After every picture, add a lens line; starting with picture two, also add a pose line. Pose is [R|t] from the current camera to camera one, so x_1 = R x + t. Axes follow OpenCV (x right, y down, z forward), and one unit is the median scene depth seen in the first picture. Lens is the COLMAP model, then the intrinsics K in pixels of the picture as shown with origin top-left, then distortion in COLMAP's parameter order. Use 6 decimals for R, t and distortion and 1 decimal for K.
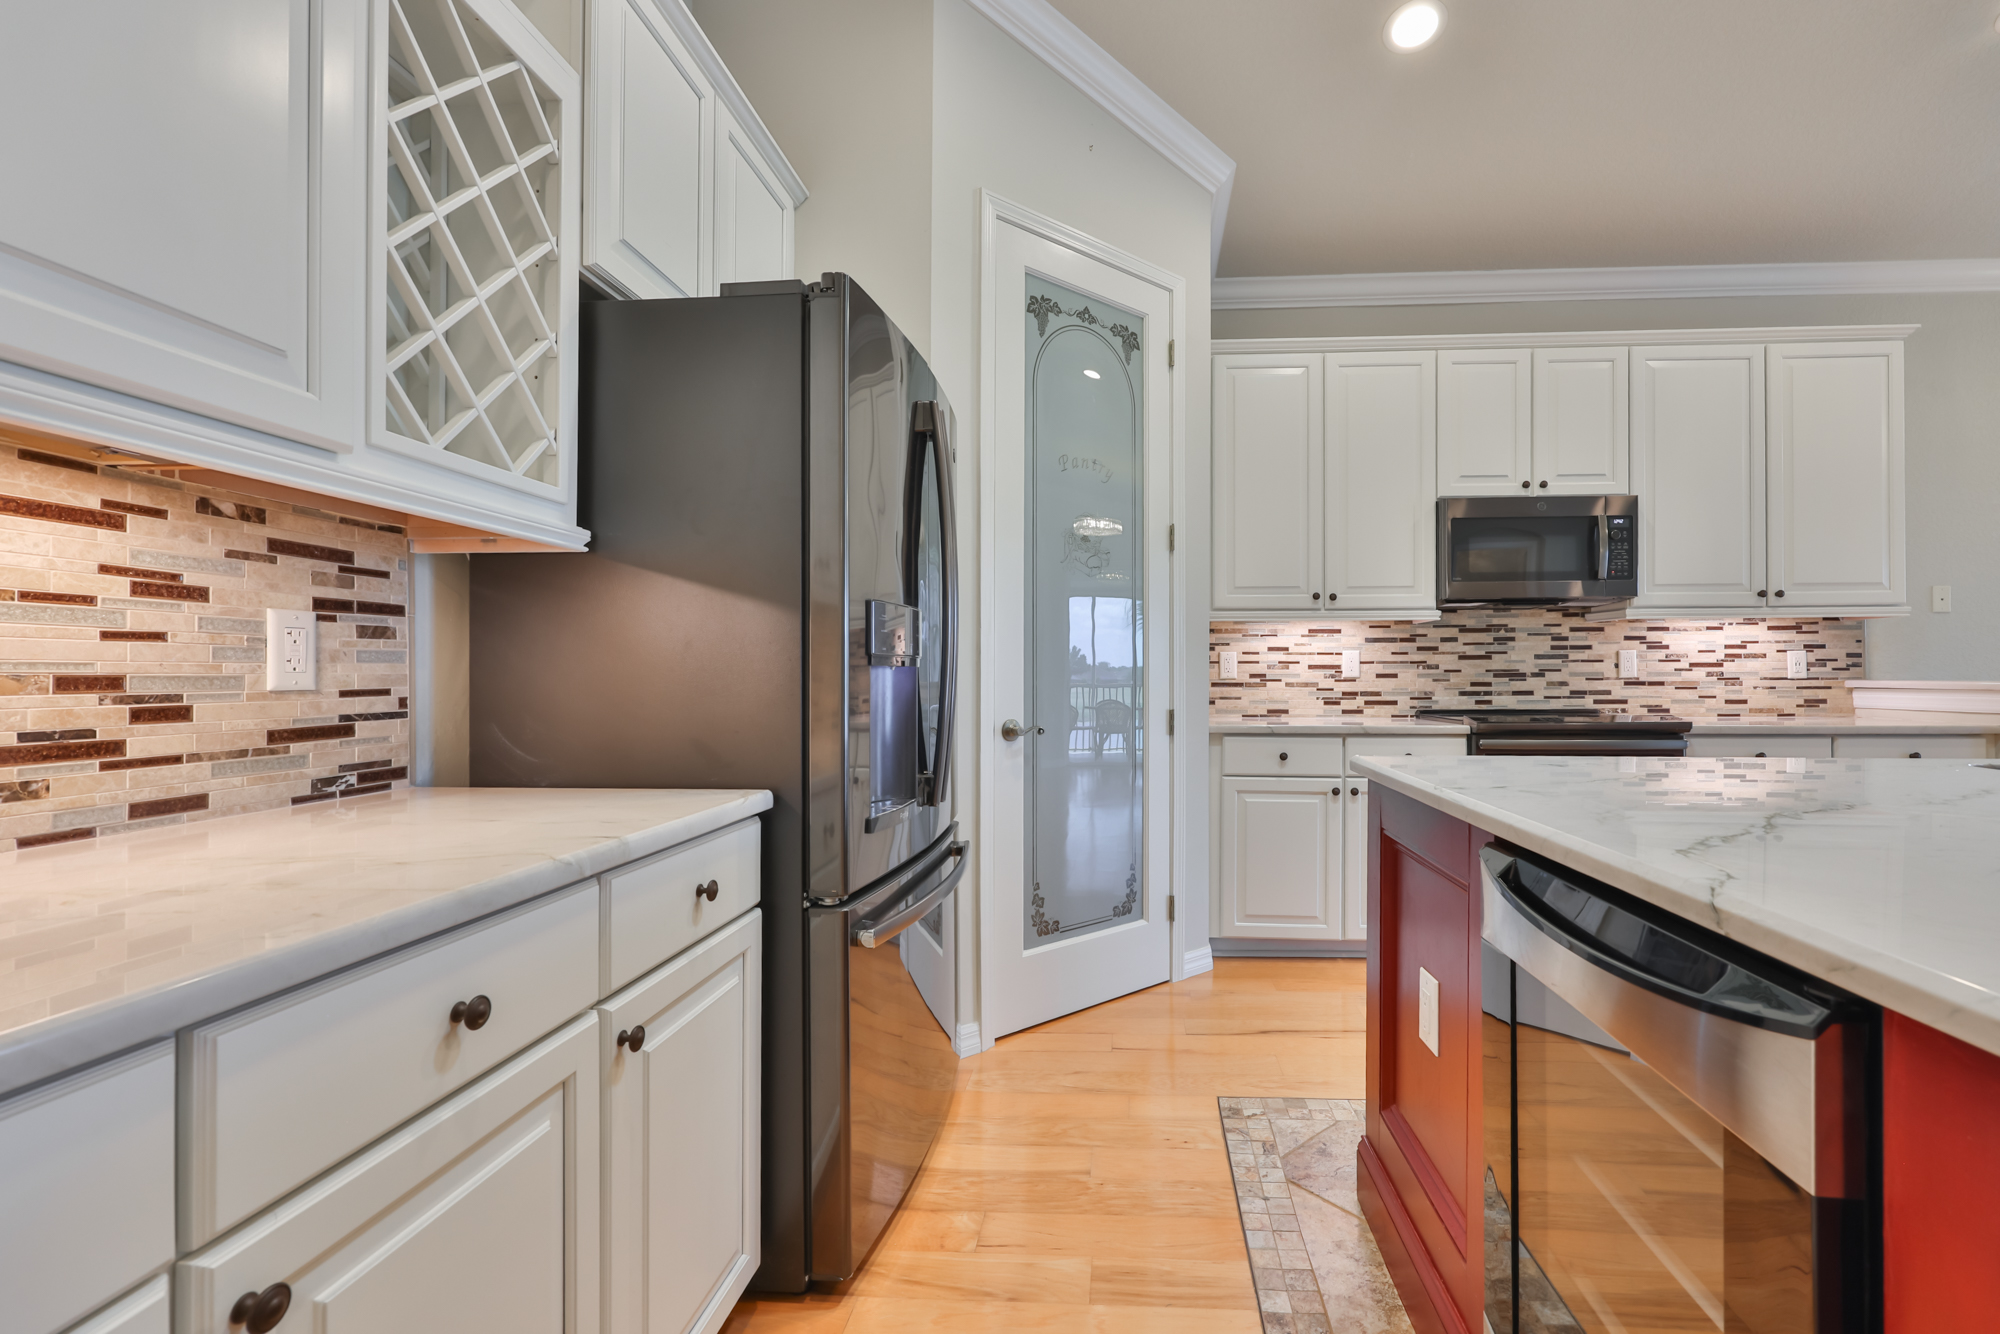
lens RADIAL K [[883.4, 0, 1072.1], [0, 883.4, 671.7], [0, 0, 1]] dist [-0.001046, 0.000924]
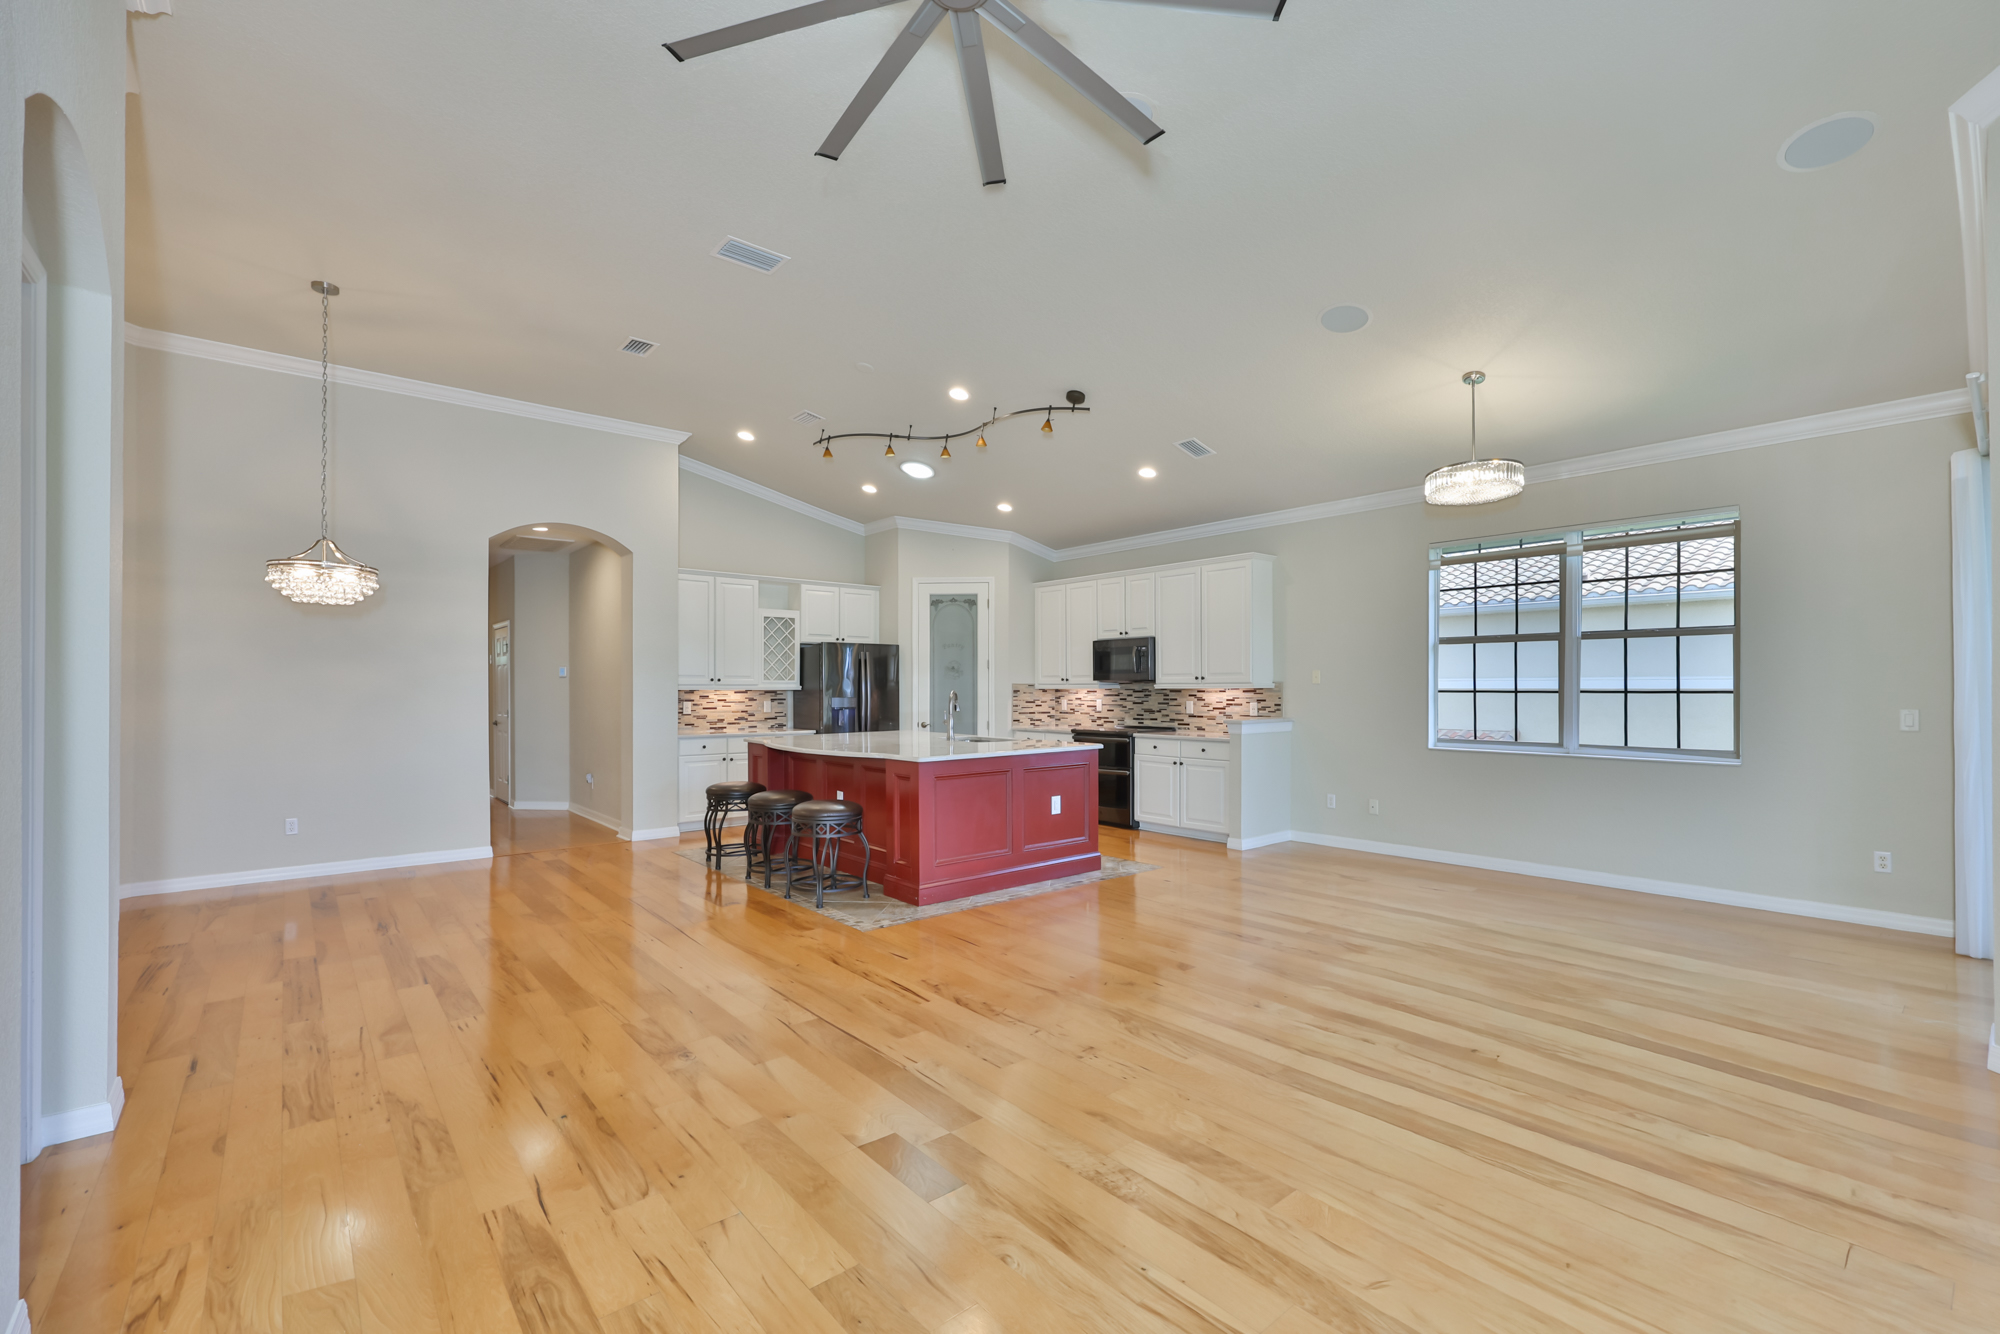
lens RADIAL K [[859.0, 0, 998.5], [0, 859.0, 692.7], [0, 0, 1]] dist [-0.007175, 0.003802]
pose [[0.675561, 0.005679, -0.737282, 1.904072], [0.003827, 0.999930, 0.011208, -0.071637], [0.737294, -0.010393, 0.675492, -0.800641]]
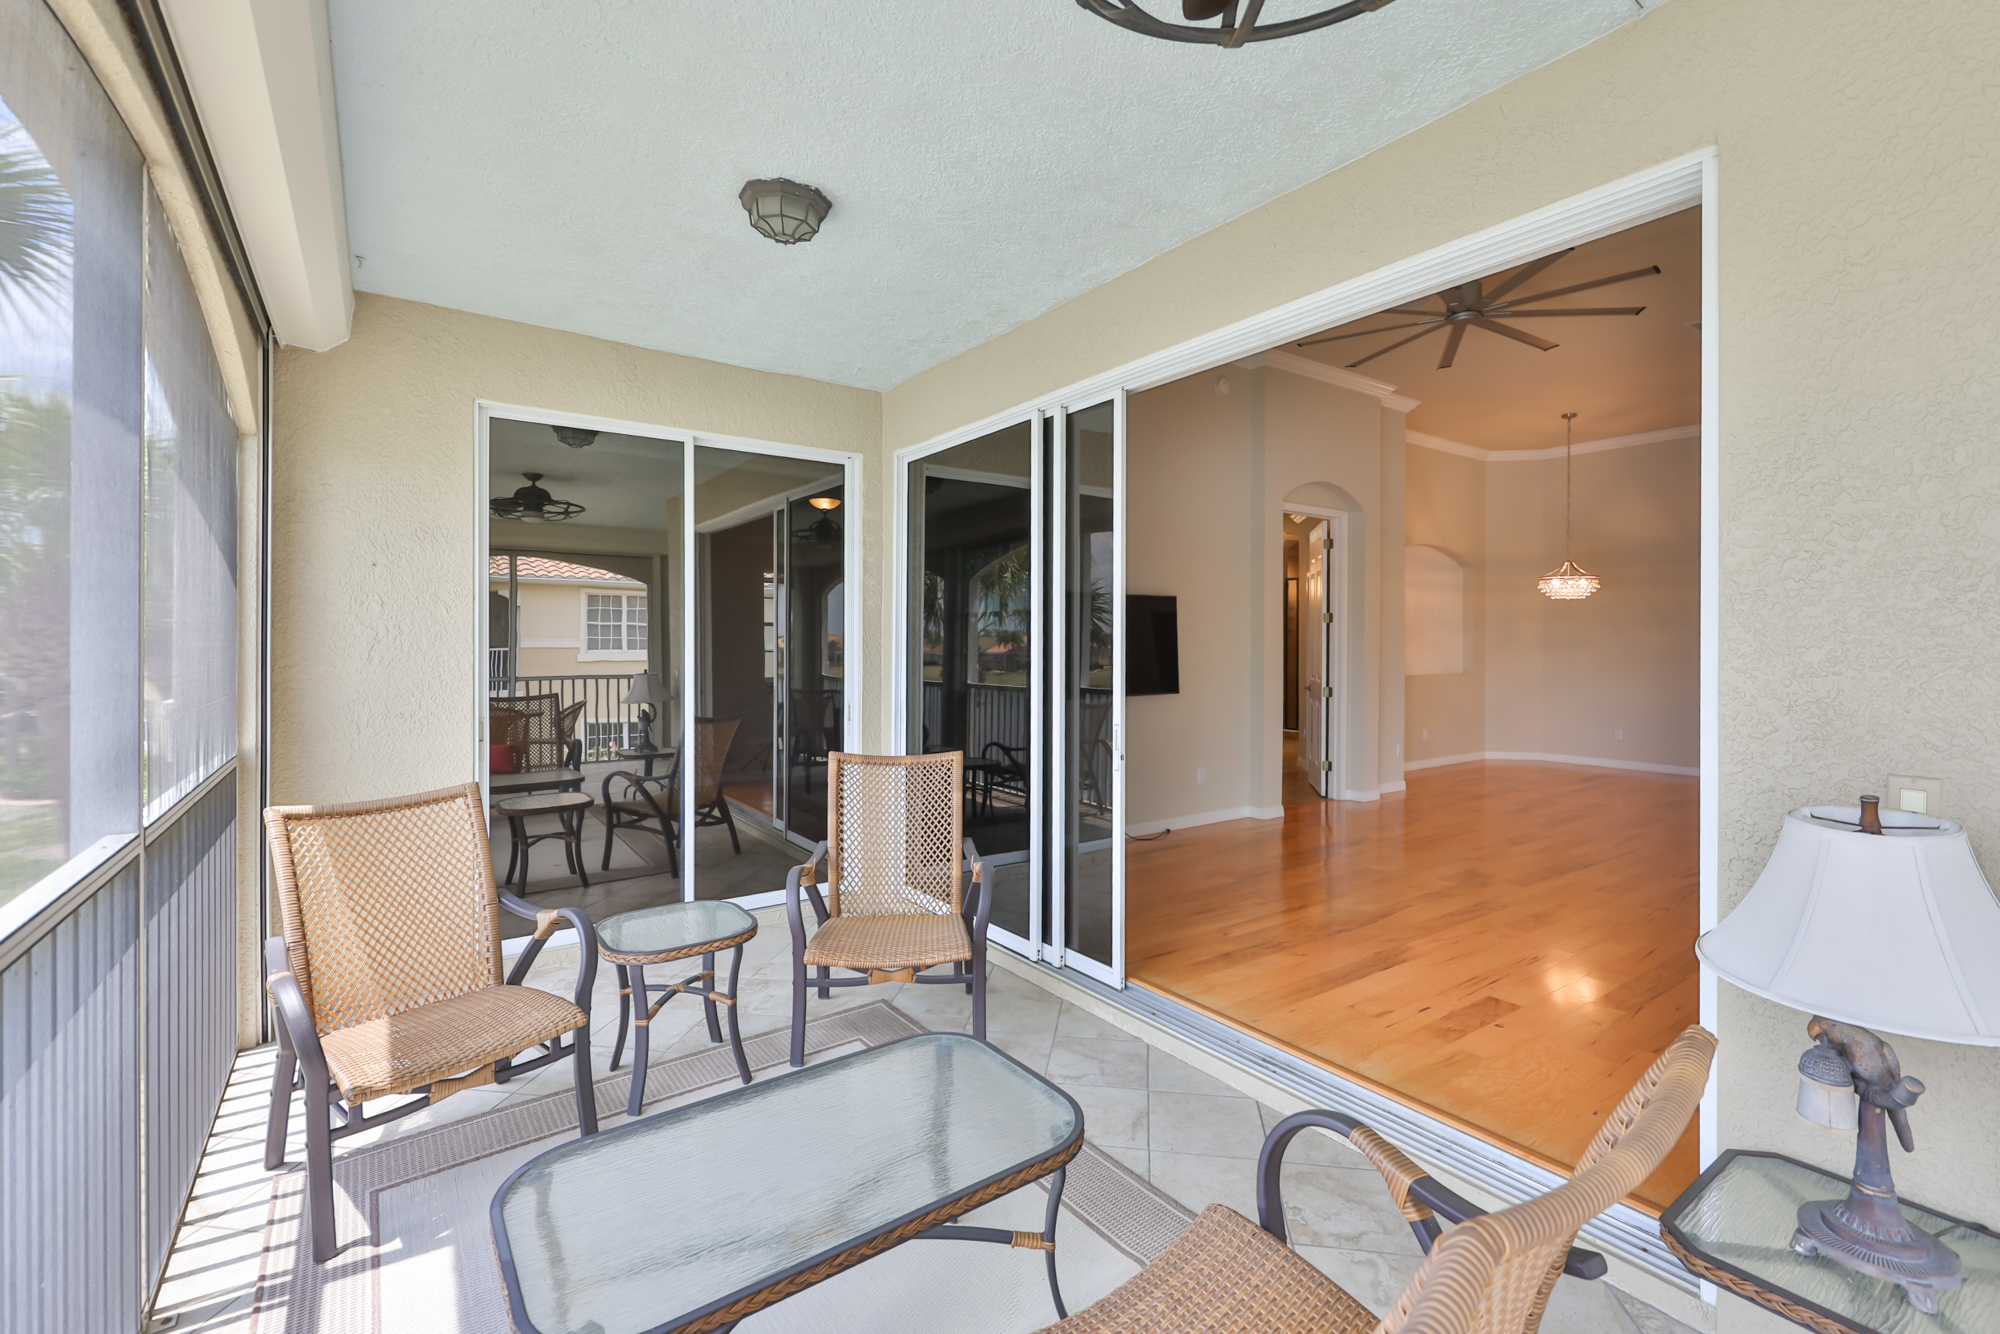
lens RADIAL K [[859.0, 0, 1012.2], [0, 859.0, 656.3], [0, 0, 1]] dist [-0.007175, 0.003802]
pose [[-0.787972, 0.018101, -0.615445, 2.793692], [0.009949, 0.999812, 0.016668, -0.095287], [0.615630, 0.007011, -0.788004, 0.202654]]
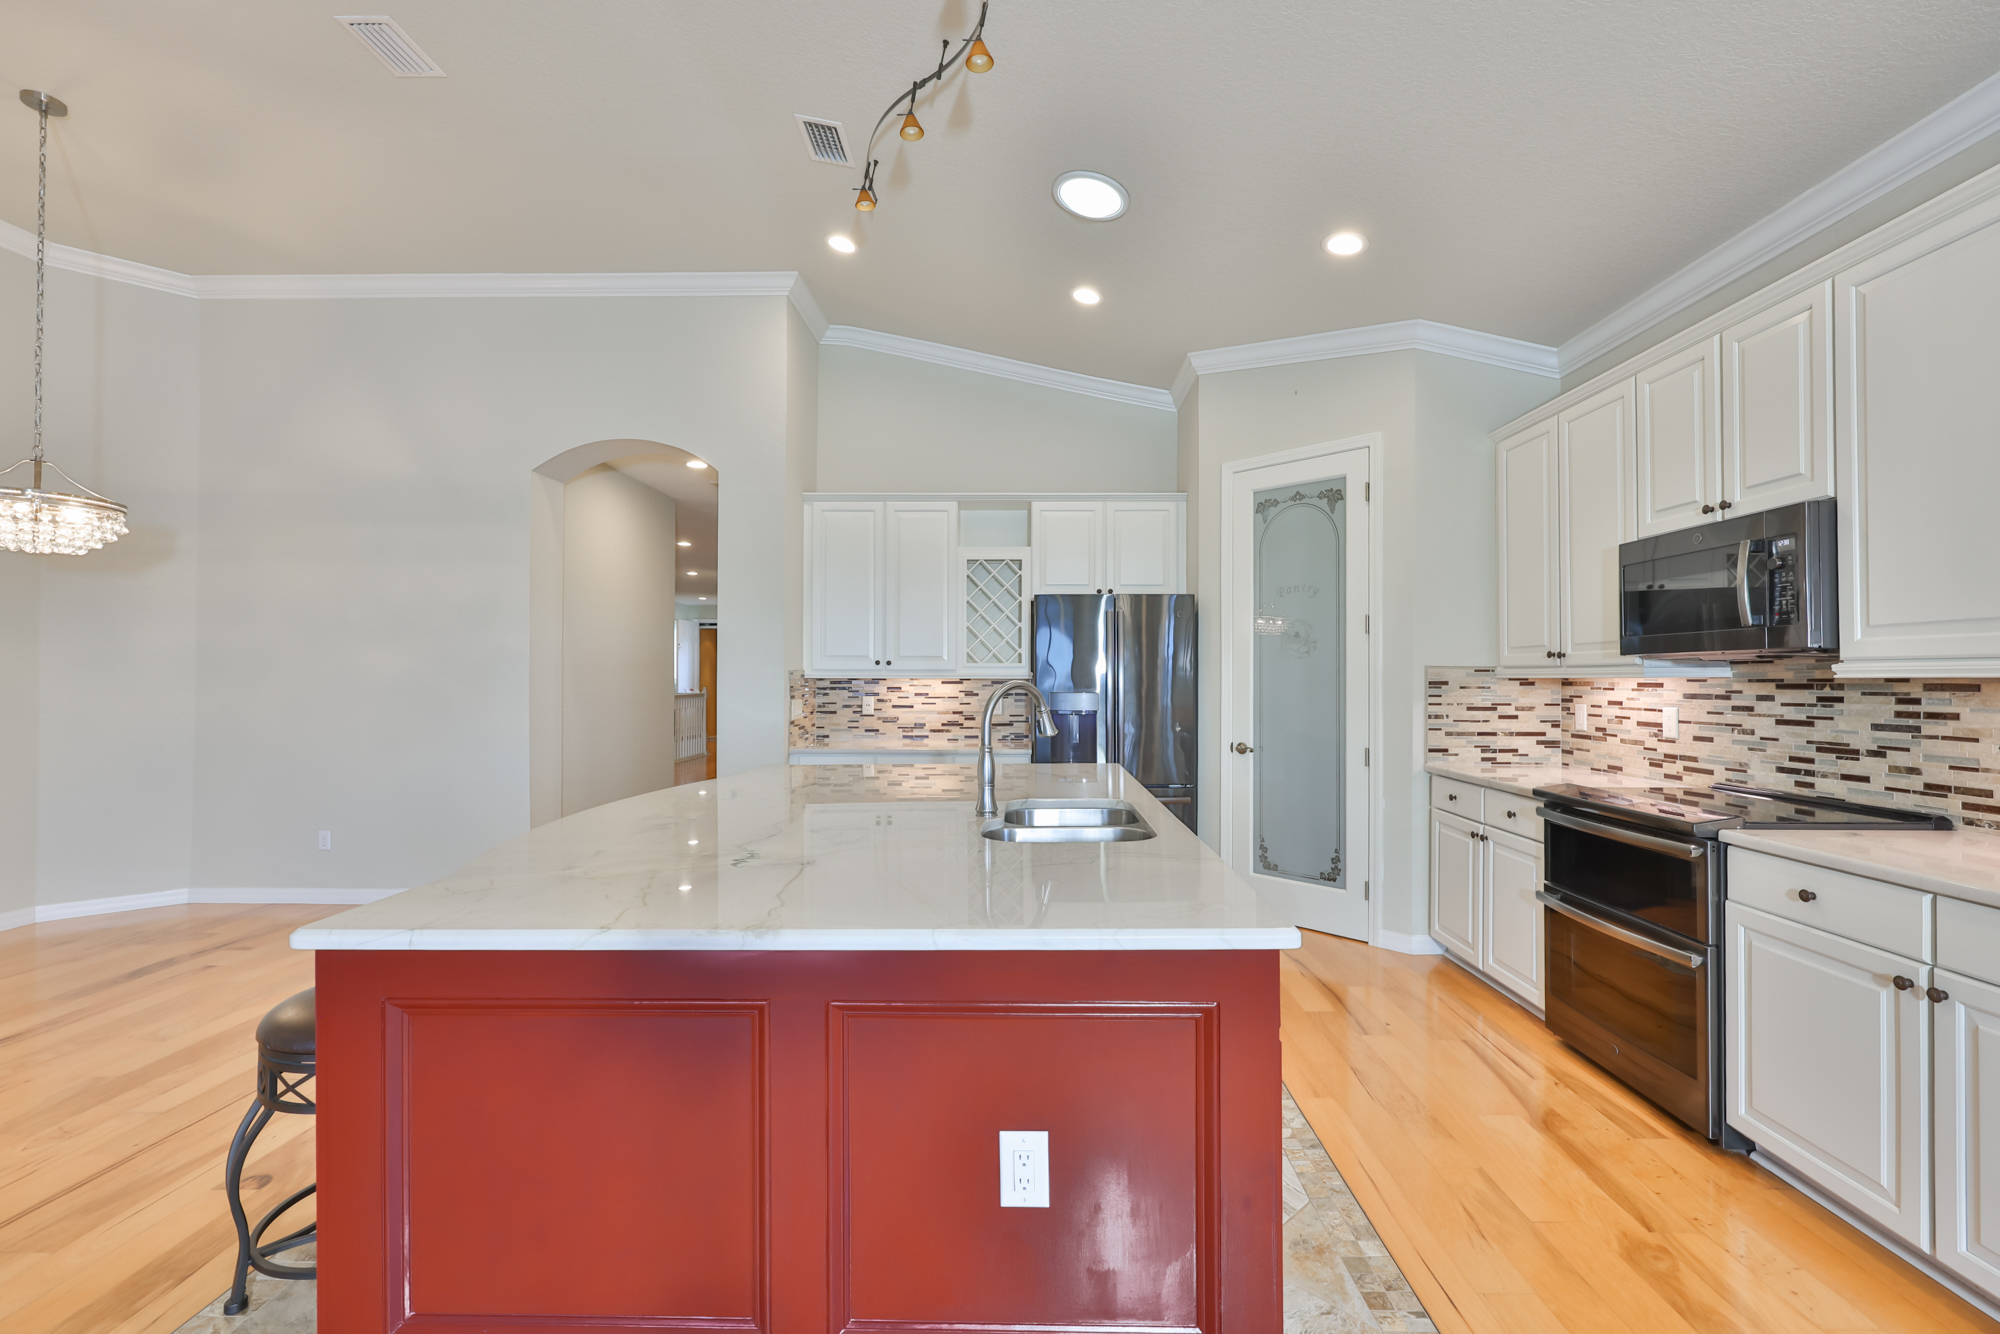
lens RADIAL K [[859.0, 0, 1006.0], [0, 859.0, 670.1], [0, 0, 1]] dist [-0.007175, 0.003802]
pose [[0.025720, -0.007138, -0.999644, 1.186312], [0.003846, 0.999968, -0.007041, -0.059535], [0.999662, -0.003664, 0.025747, 0.324849]]
